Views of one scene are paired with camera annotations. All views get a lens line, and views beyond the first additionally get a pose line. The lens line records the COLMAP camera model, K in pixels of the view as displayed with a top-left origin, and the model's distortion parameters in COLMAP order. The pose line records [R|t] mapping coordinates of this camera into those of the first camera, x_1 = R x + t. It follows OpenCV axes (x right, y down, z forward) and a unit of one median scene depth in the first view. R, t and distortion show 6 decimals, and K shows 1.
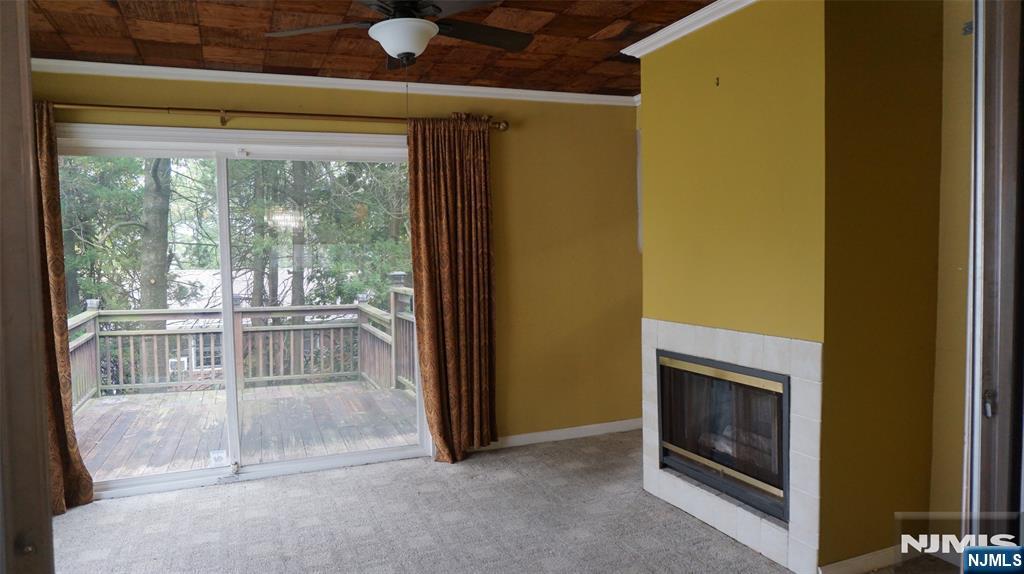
lens RADIAL K [[705.2, 0, 512.0], [0, 705.2, 287.0], [0, 0, 1]] dist [-0.014506, 0.002169]
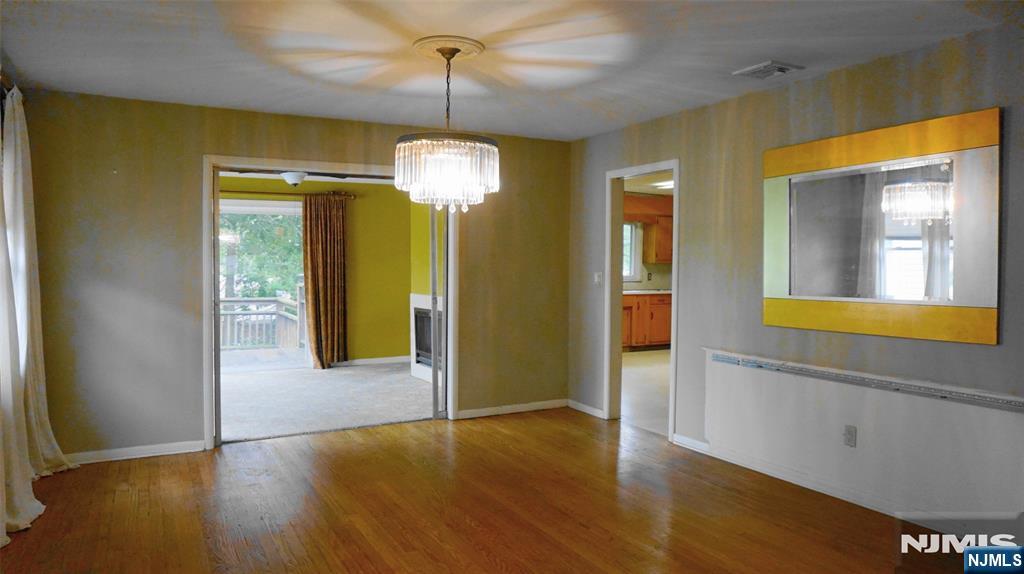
lens RADIAL K [[705.2, 0, 512.0], [0, 705.2, 287.0], [0, 0, 1]] dist [-0.014506, 0.002169]
pose [[0.994503, 0.014552, 0.103688, 0.230023], [-0.012539, 0.999721, -0.020039, 0.053338], [-0.103951, 0.018629, 0.994408, -0.993701]]
